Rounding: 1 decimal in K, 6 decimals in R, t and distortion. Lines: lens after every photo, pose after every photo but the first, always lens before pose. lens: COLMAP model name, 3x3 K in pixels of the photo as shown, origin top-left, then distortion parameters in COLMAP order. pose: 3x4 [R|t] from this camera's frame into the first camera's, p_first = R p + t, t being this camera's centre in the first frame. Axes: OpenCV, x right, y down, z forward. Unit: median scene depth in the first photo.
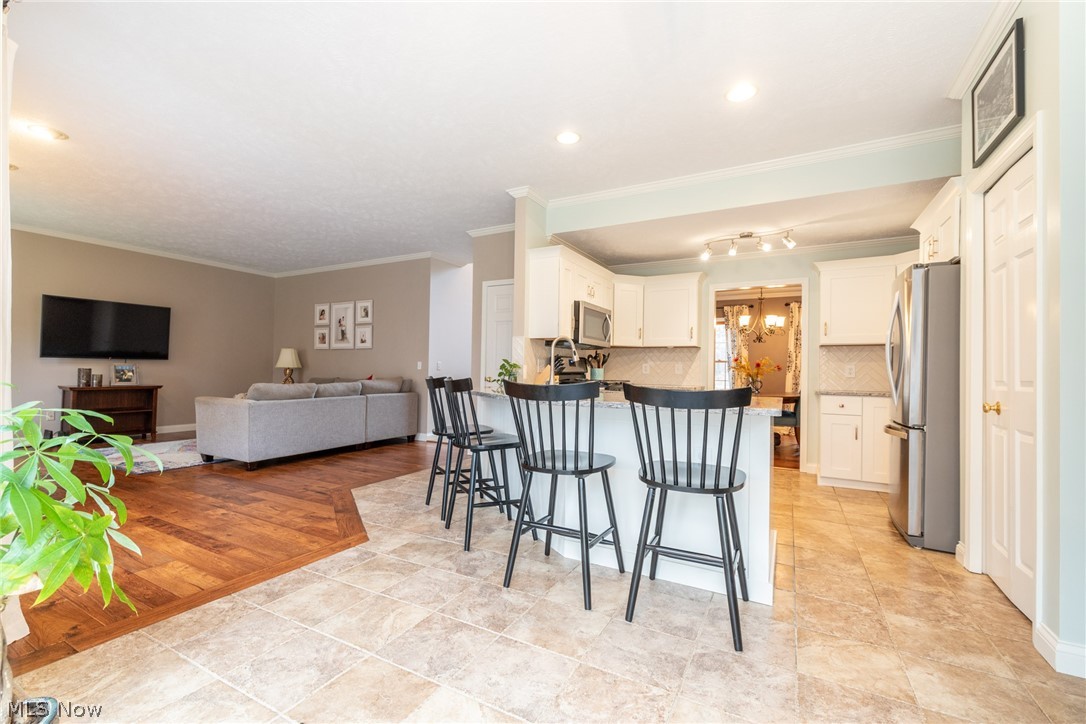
lens RADIAL K [[466.2, 0, 540.1], [0, 466.2, 368.2], [0, 0, 1]] dist [0.000869, -0.000005]
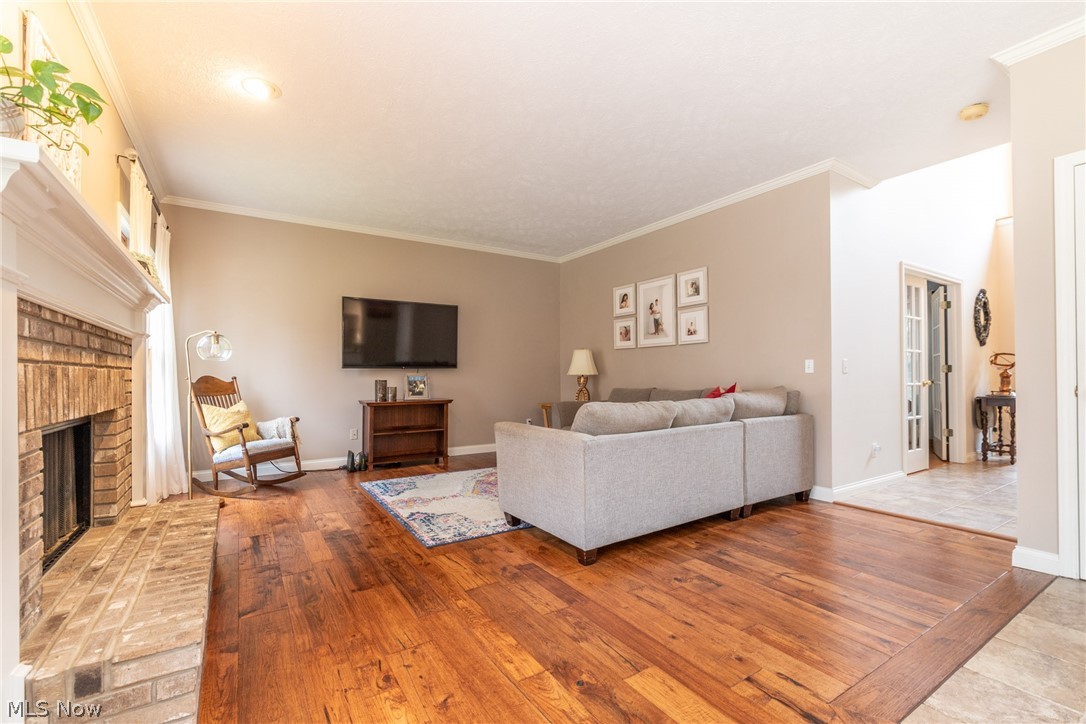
lens RADIAL K [[474.3, 0, 537.5], [0, 474.3, 387.6], [0, 0, 1]] dist [0.003144, 0.000073]
pose [[0.877712, -0.007607, -0.479128, -0.293339], [0.021306, 0.999505, 0.023161, -0.000039], [0.478715, -0.030537, 0.877439, 0.357622]]
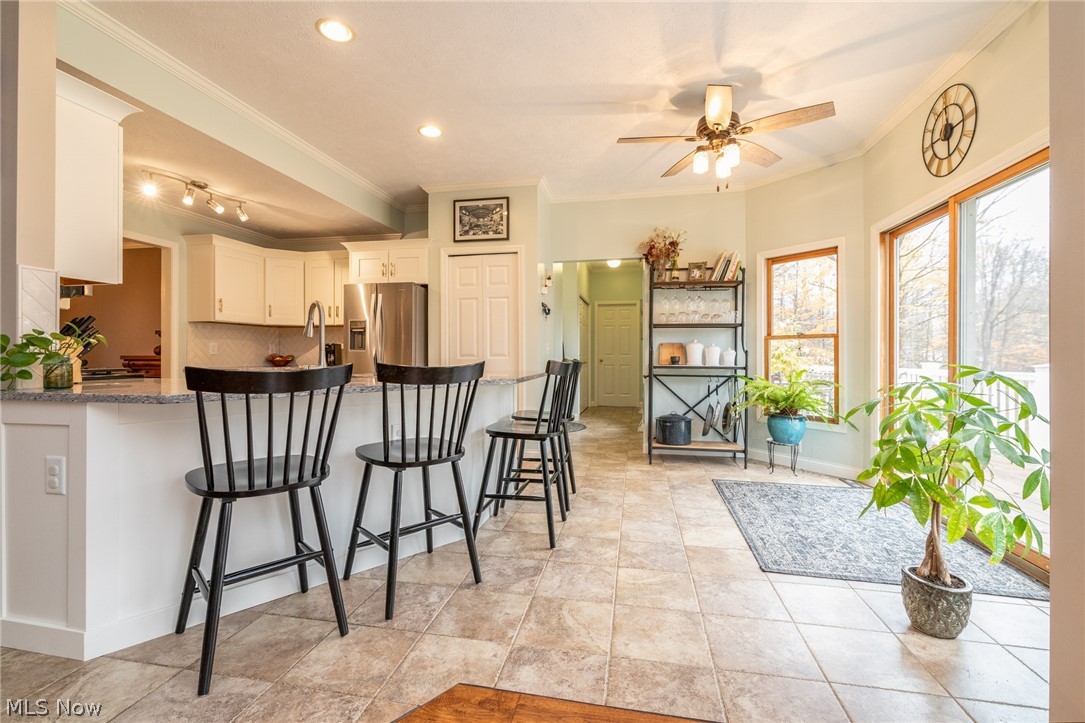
lens RADIAL K [[477.4, 0, 543.9], [0, 477.4, 354.1], [0, 0, 1]] dist [-0.002161, -0.000267]
pose [[-0.303055, -0.012737, 0.952888, -0.483130], [-0.009545, 0.999901, 0.010330, 0.000777], [-0.952925, -0.005965, -0.303146, 0.582915]]
